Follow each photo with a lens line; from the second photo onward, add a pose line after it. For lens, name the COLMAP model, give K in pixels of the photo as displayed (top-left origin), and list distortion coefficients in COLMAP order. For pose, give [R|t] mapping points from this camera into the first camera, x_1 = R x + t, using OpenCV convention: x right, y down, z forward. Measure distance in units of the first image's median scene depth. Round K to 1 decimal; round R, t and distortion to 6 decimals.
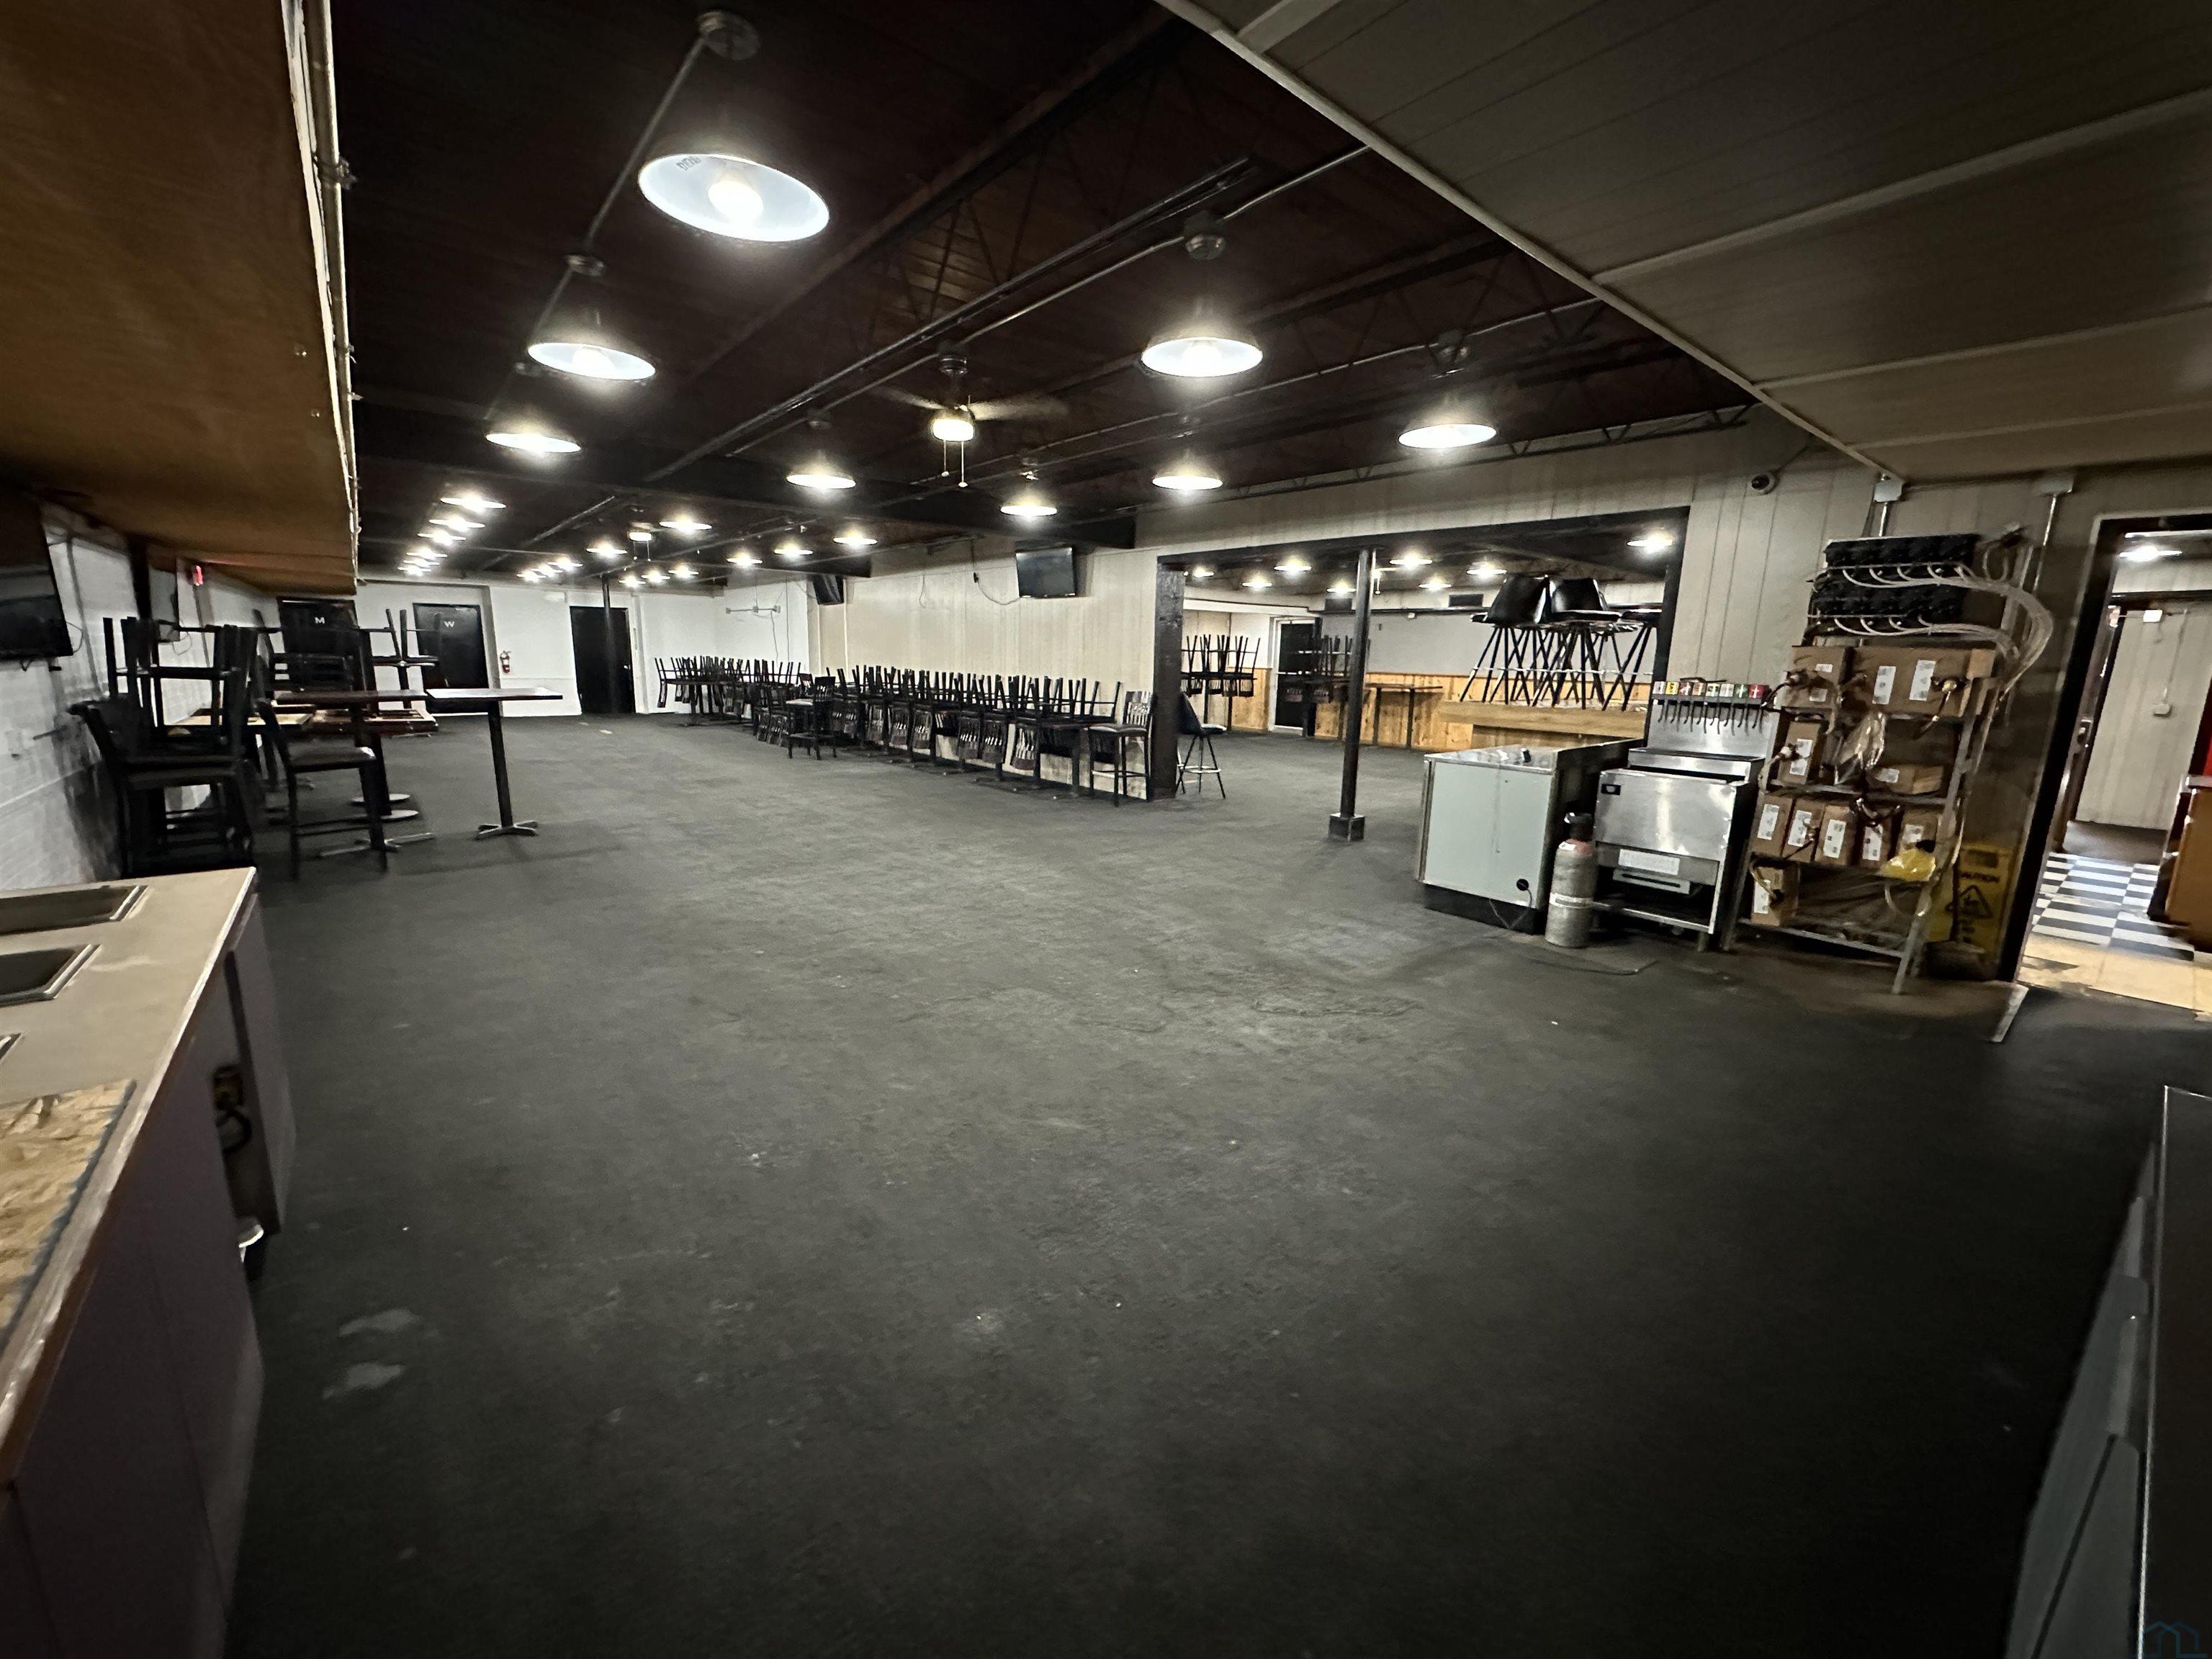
lens RADIAL K [[884.3, 0, 1113.1], [0, 884.3, 833.4], [0, 0, 1]] dist [-0.002302, -0.000126]
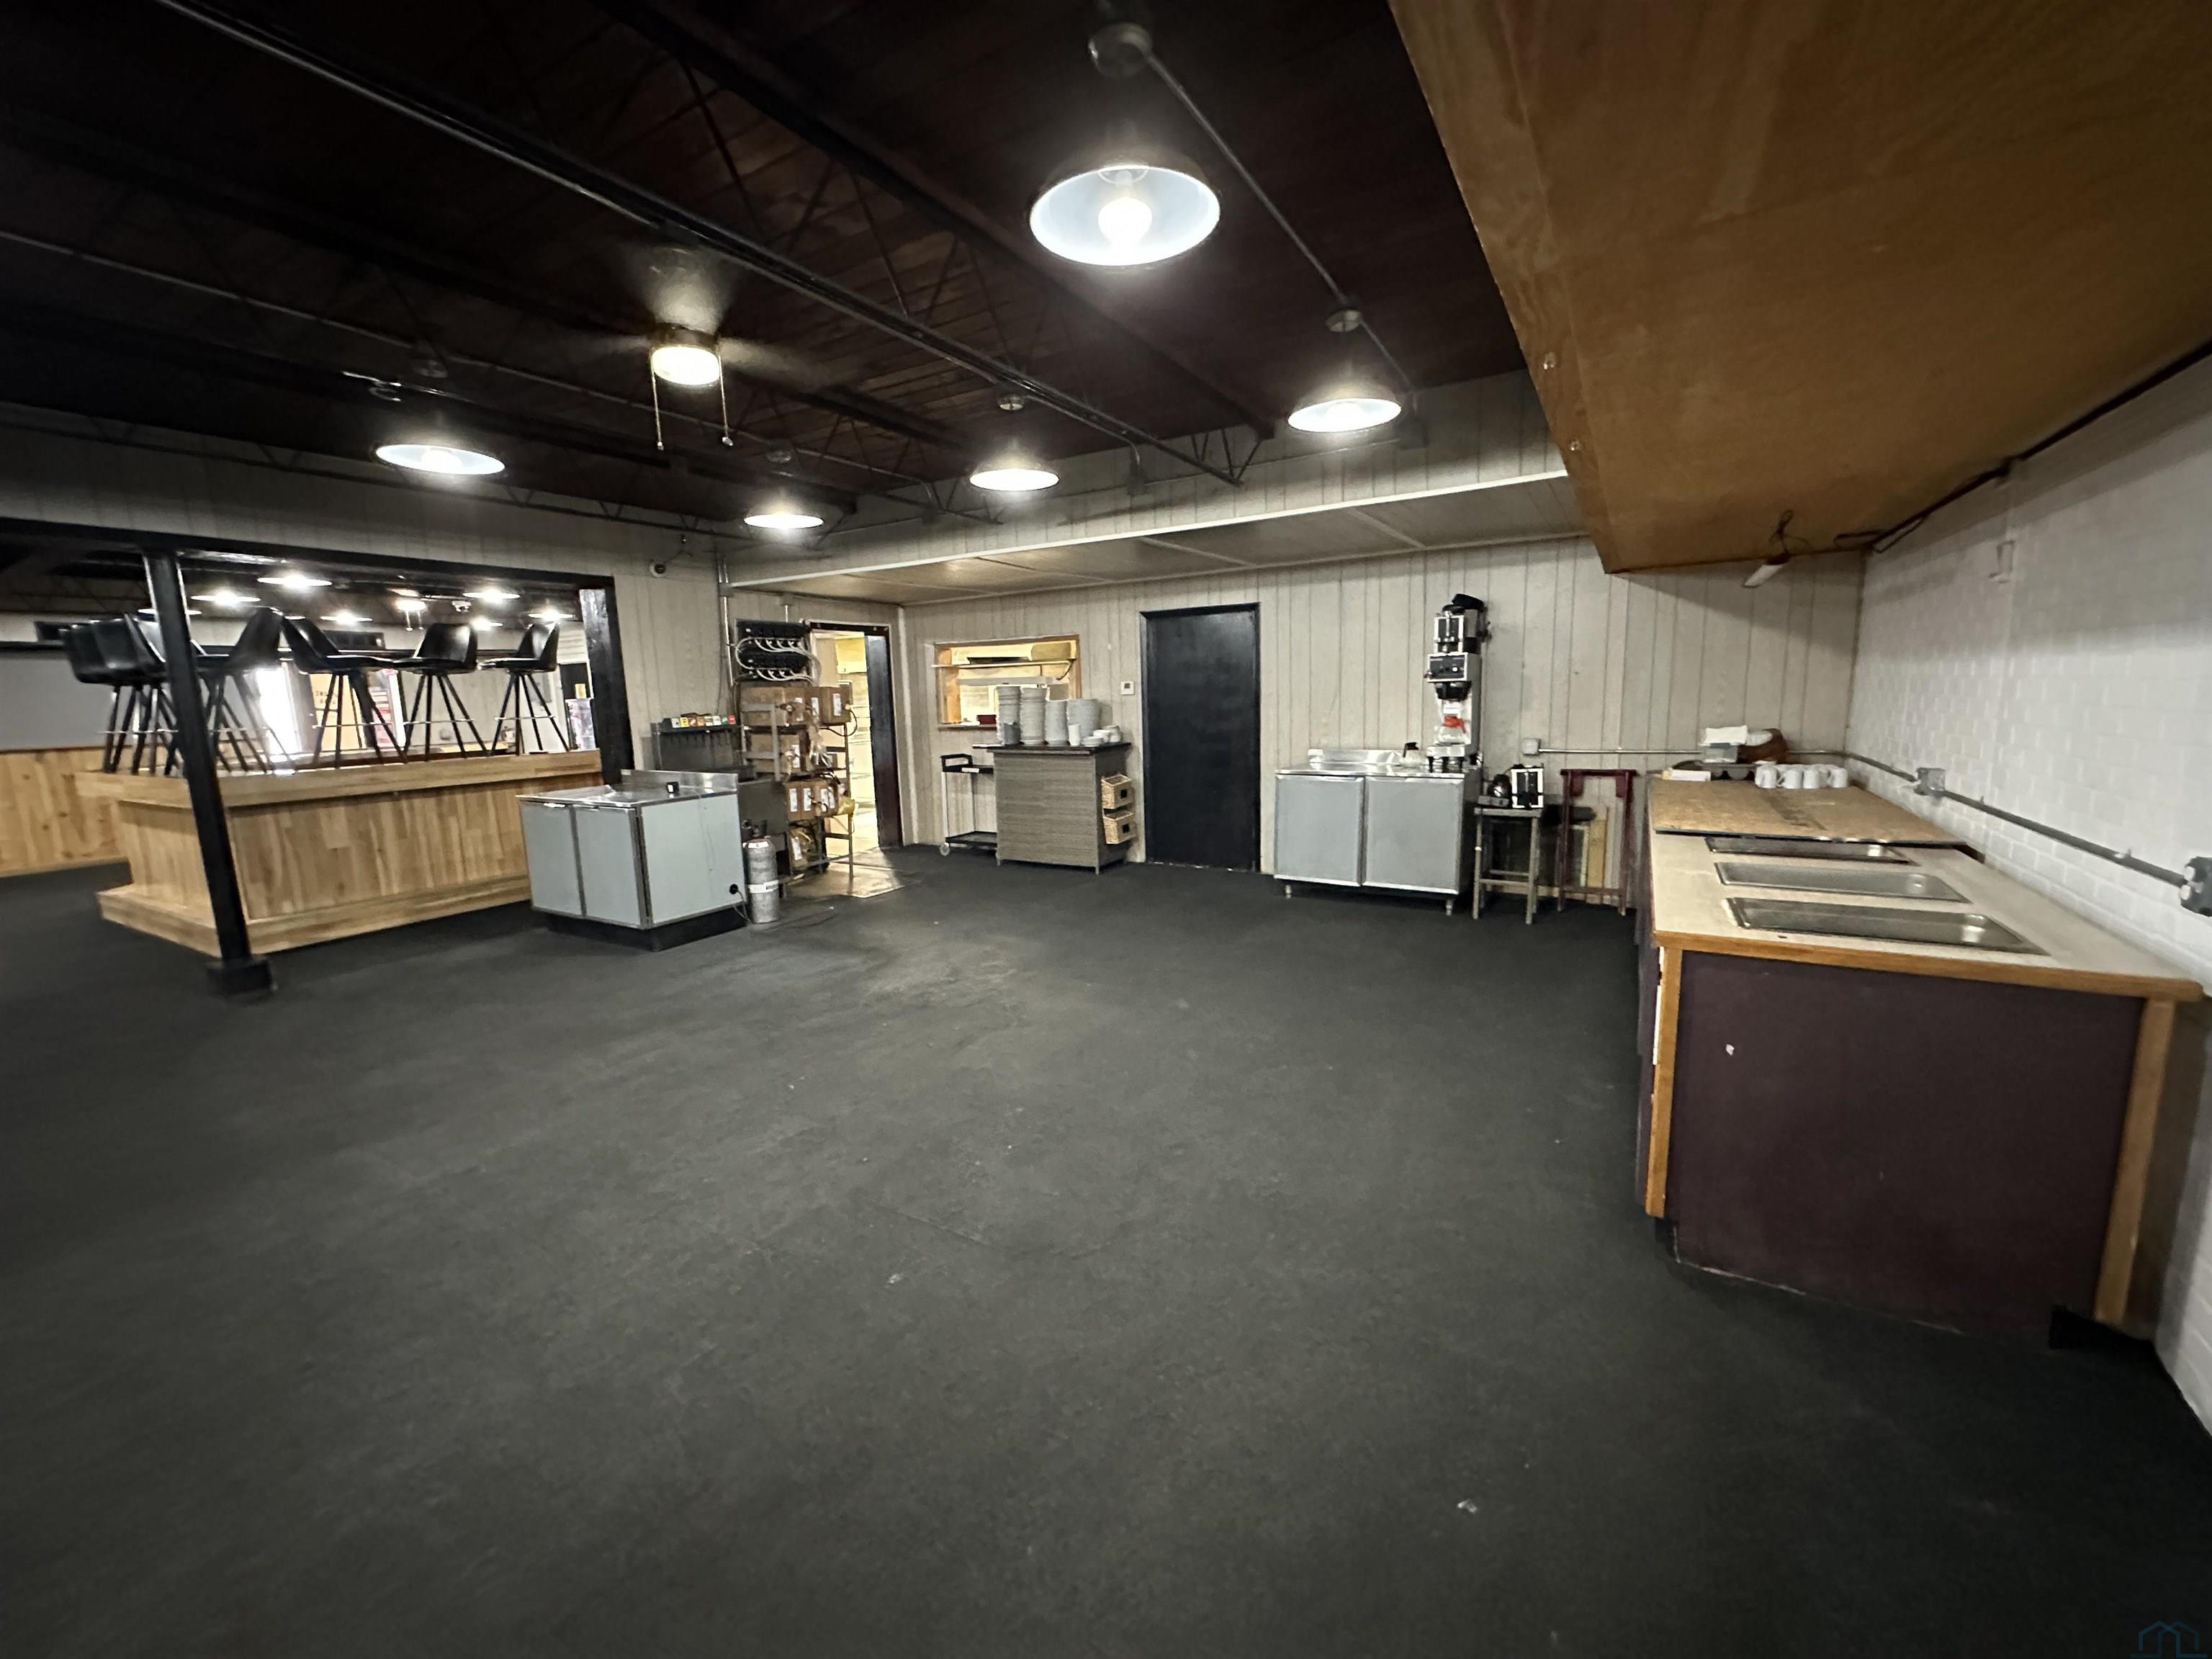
lens RADIAL K [[884.3, 0, 1101.8], [0, 884.3, 821.9], [0, 0, 1]] dist [-0.002302, -0.000126]
pose [[-0.331166, -0.152330, 0.931195, -0.830906], [0.211692, 0.949731, 0.230647, -0.206091], [-0.919519, 0.273509, -0.282271, 0.898089]]
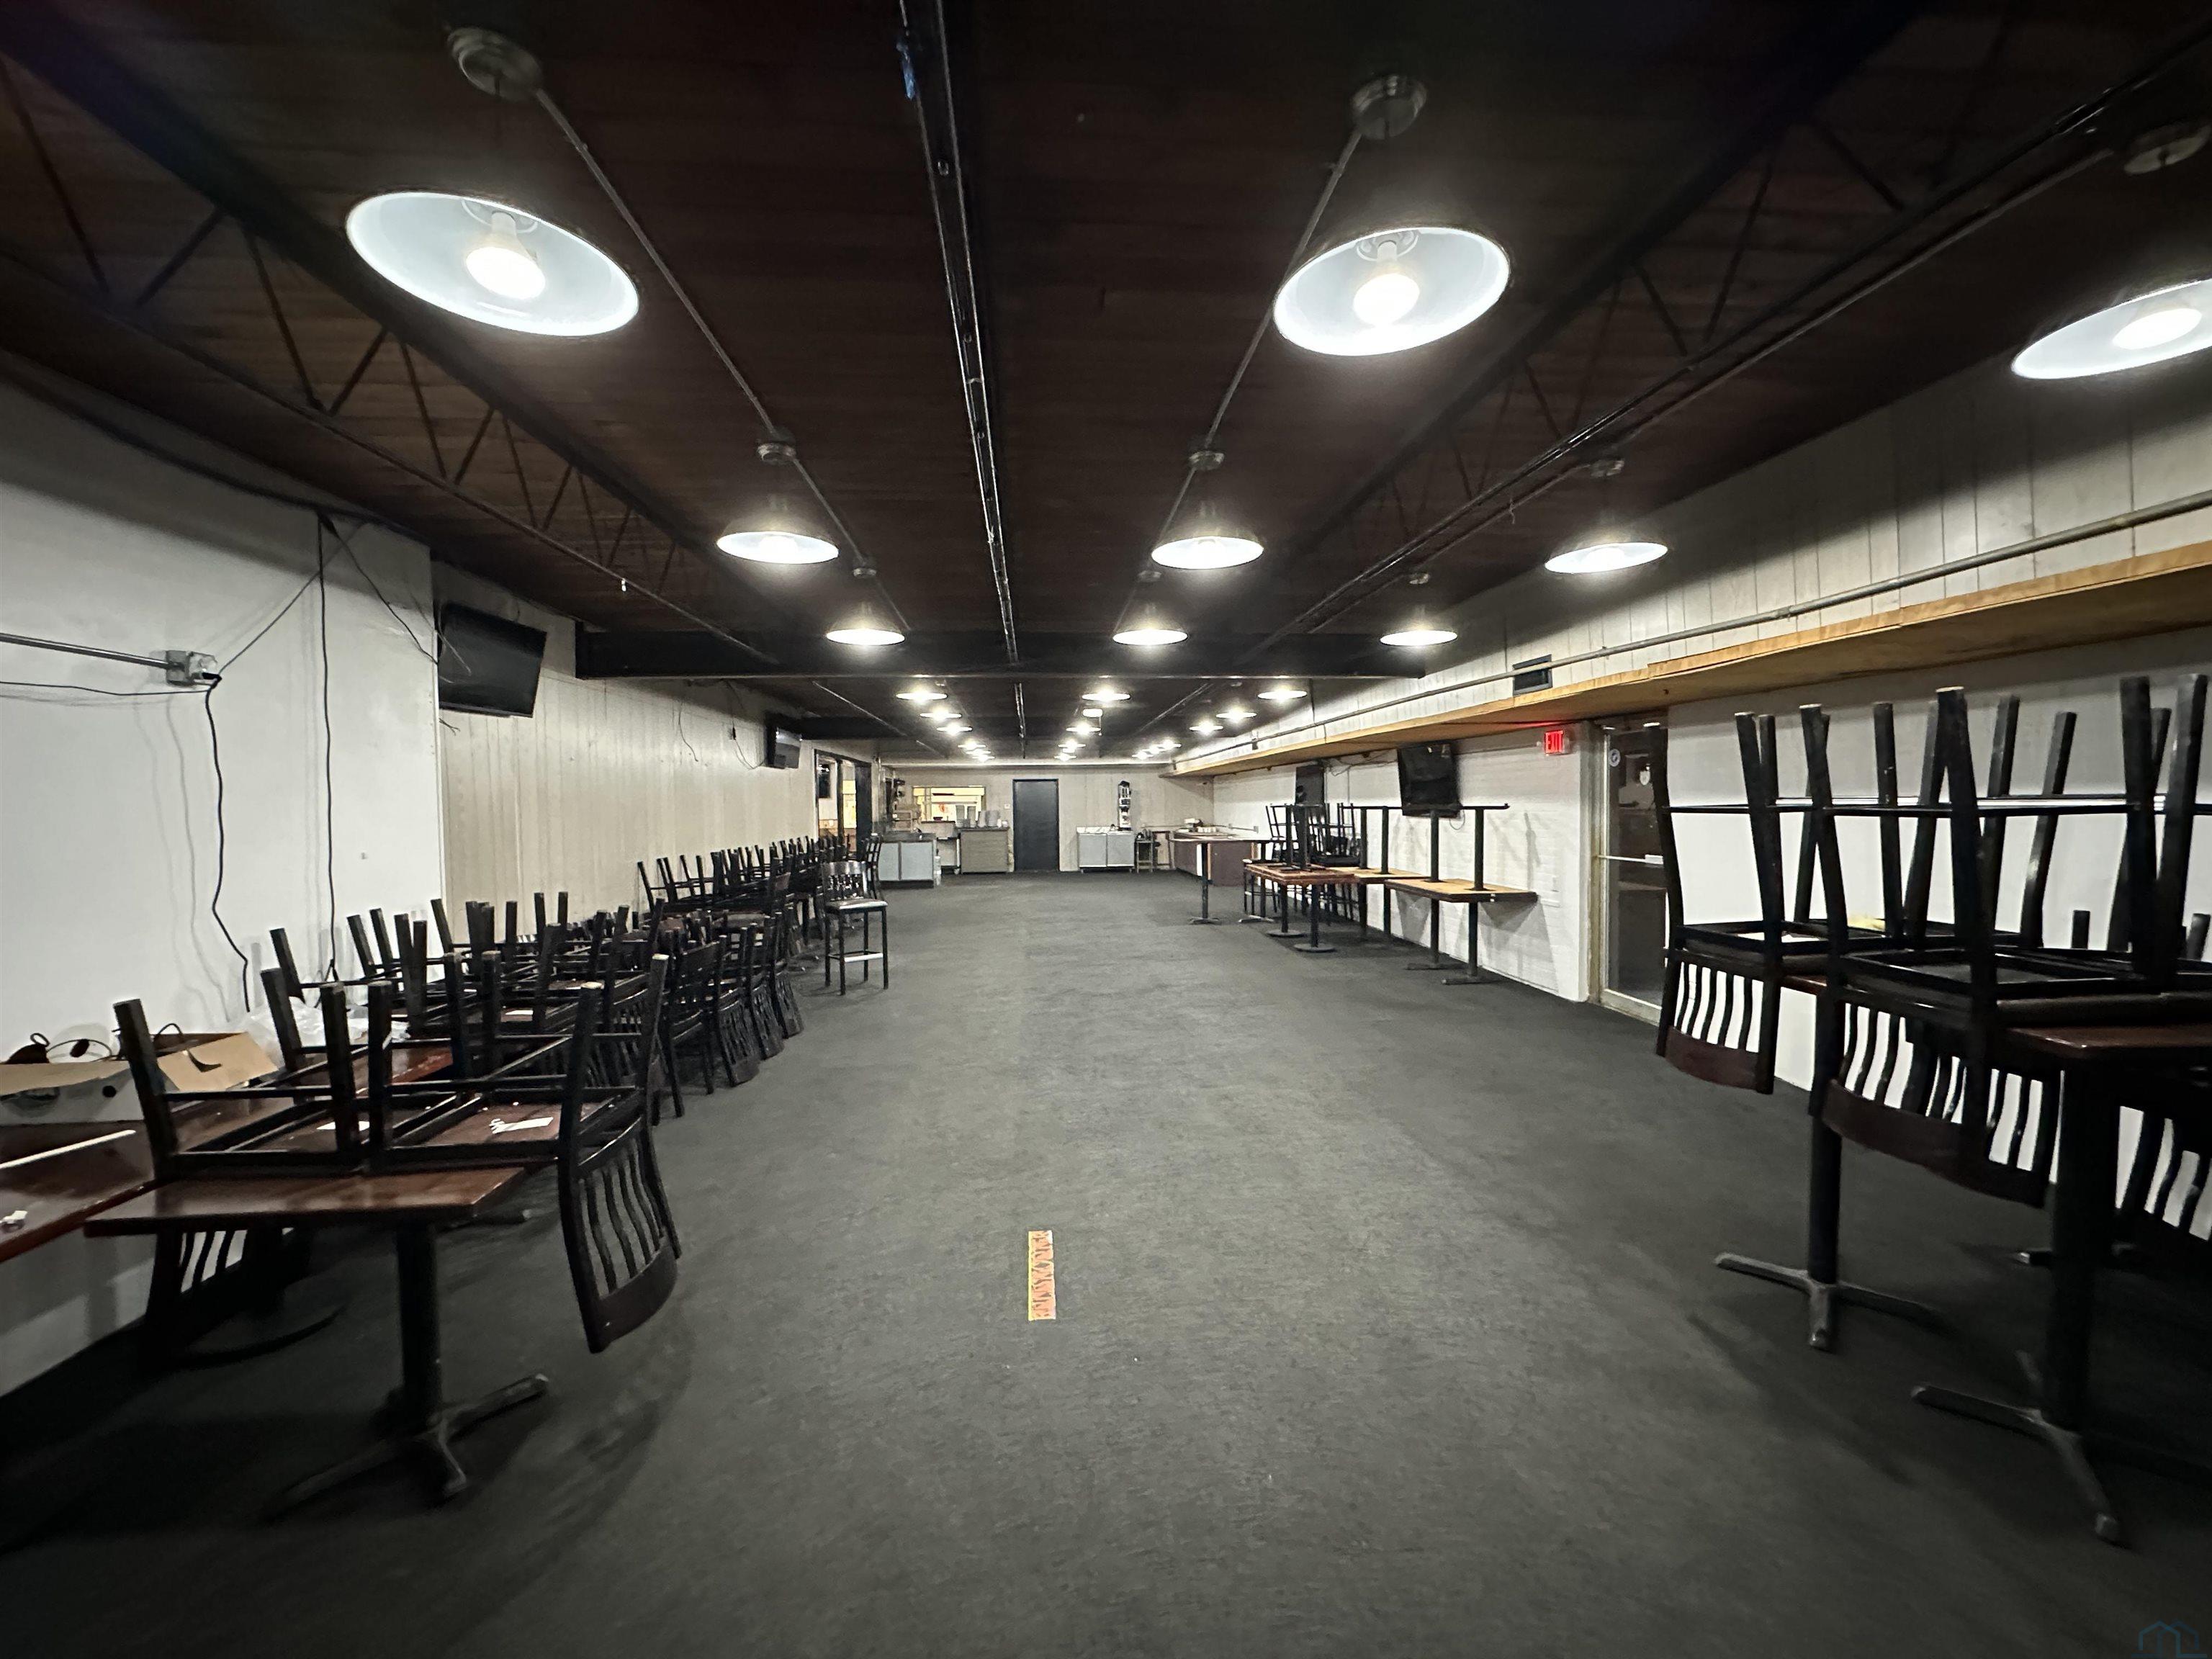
lens RADIAL K [[884.3, 0, 1108.4], [0, 884.3, 836.7], [0, 0, 1]] dist [-0.002302, -0.000126]
pose [[-0.811962, -0.037635, 0.582495, -1.893354], [0.111668, 0.969472, 0.218297, -0.655202], [-0.572929, 0.242295, -0.782972, 2.836436]]
